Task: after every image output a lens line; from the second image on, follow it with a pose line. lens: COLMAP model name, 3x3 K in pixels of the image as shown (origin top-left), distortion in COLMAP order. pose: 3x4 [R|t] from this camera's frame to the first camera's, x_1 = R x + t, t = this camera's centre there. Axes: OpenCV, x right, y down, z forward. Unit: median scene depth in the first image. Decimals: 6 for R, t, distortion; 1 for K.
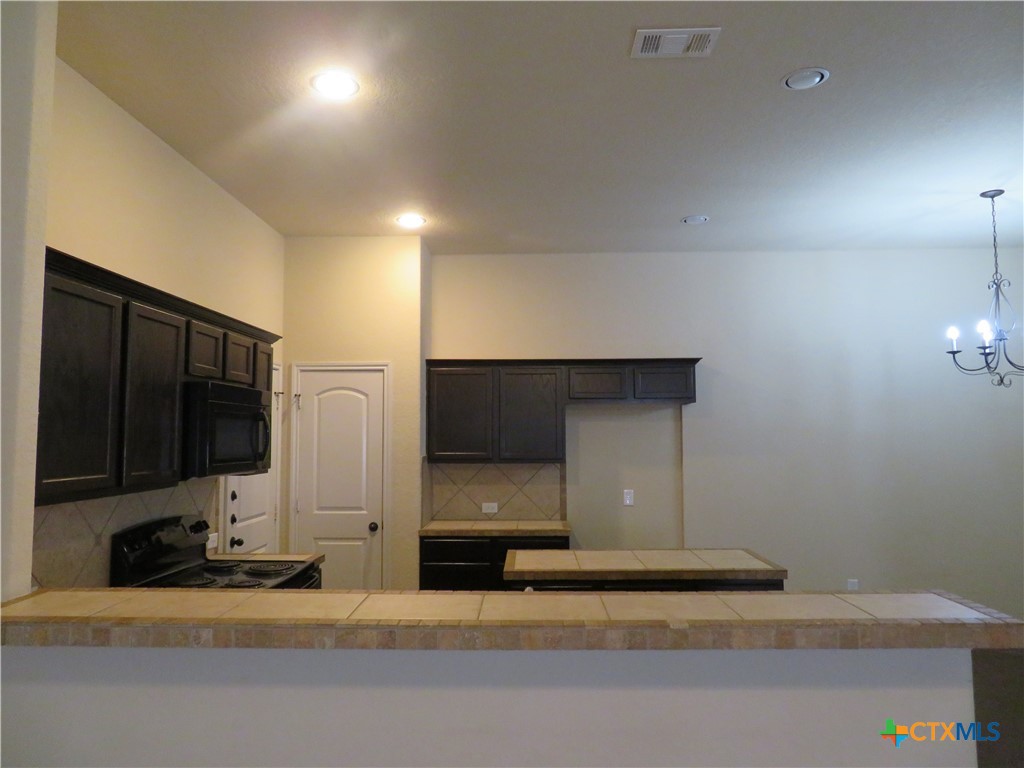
lens RADIAL K [[729.6, 0, 512.0], [0, 729.6, 384.0], [0, 0, 1]] dist [-0.009708, 0.000583]
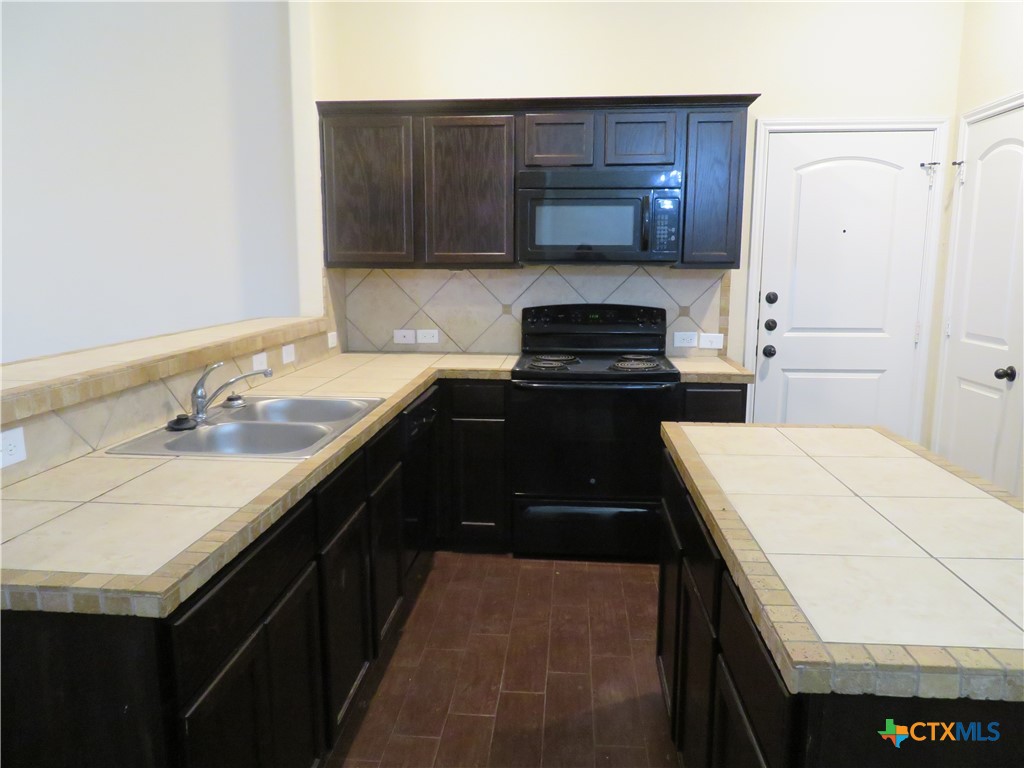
lens RADIAL K [[729.6, 0, 512.0], [0, 729.6, 384.0], [0, 0, 1]] dist [-0.009708, 0.000583]
pose [[-0.057926, 0.164772, -0.984629, 0.502232], [0.069537, 0.984556, 0.160669, 0.095059], [0.995896, -0.059161, -0.068490, 0.754215]]
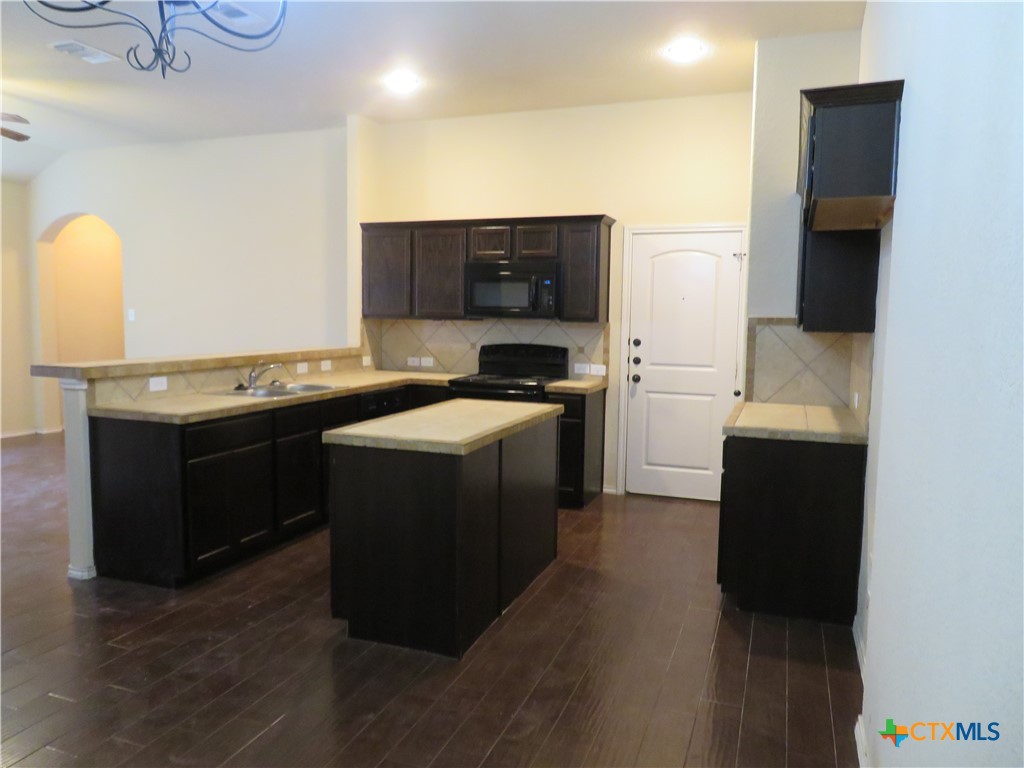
lens RADIAL K [[729.6, 0, 512.0], [0, 729.6, 384.0], [0, 0, 1]] dist [-0.009708, 0.000583]
pose [[-0.327582, 0.086486, -0.940856, 0.909638], [0.051814, 0.995948, 0.073509, 0.121755], [0.943401, -0.024669, -0.330736, 1.225292]]
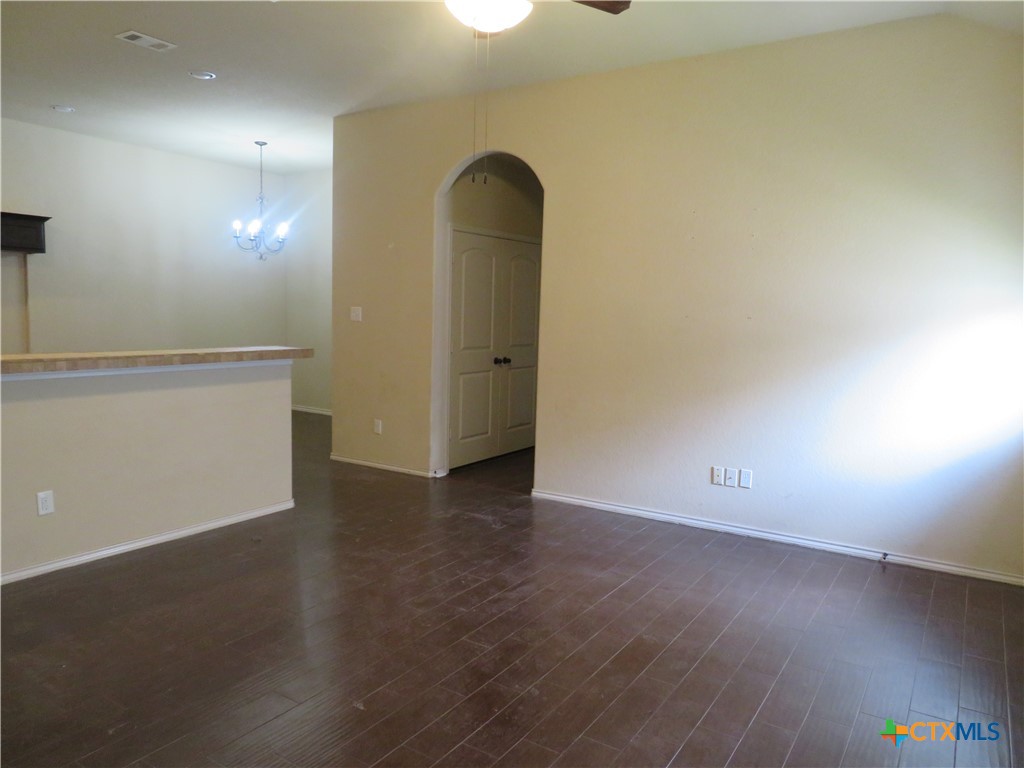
lens RADIAL K [[729.6, 0, 512.0], [0, 729.6, 384.0], [0, 0, 1]] dist [-0.009708, 0.000583]
pose [[0.519805, -0.066936, 0.851659, -0.504589], [-0.091136, 0.986892, 0.133189, 0.009353], [-0.849410, -0.146849, 0.506891, -0.424501]]
